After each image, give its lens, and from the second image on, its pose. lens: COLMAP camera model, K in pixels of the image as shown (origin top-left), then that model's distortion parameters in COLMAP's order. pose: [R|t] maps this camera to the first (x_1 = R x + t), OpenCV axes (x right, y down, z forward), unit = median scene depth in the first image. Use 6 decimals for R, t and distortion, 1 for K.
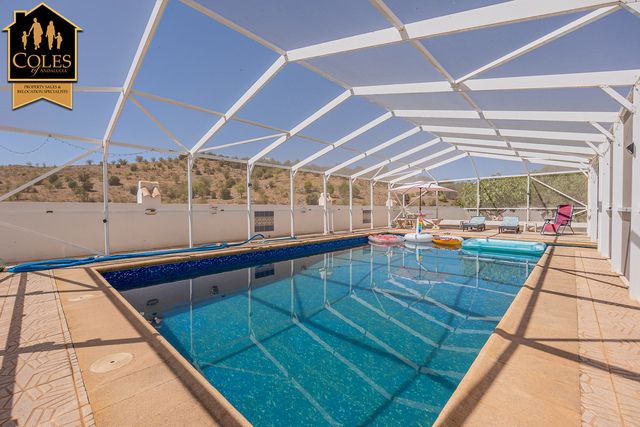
lens RADIAL K [[266.9, 0, 320.0], [0, 266.9, 213.5], [0, 0, 1]] dist [-0.000200, -0.000004]
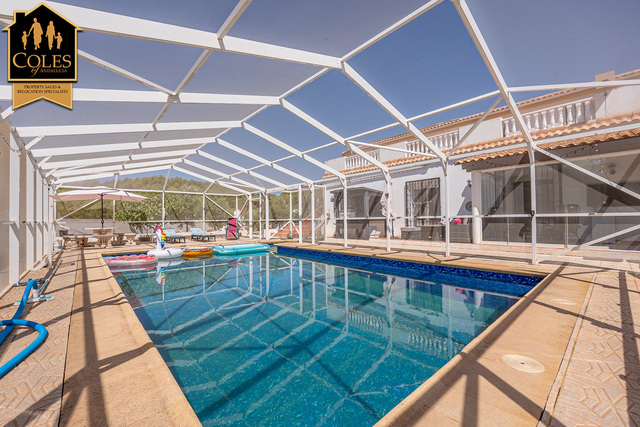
lens RADIAL K [[266.9, 0, 320.0], [0, 266.9, 213.5], [0, 0, 1]] dist [-0.000200, -0.000004]
pose [[0.084943, 0.027958, 0.995994, -1.753787], [0.031187, 0.999042, -0.030703, 0.006154], [-0.995898, 0.033670, 0.083990, 1.595861]]
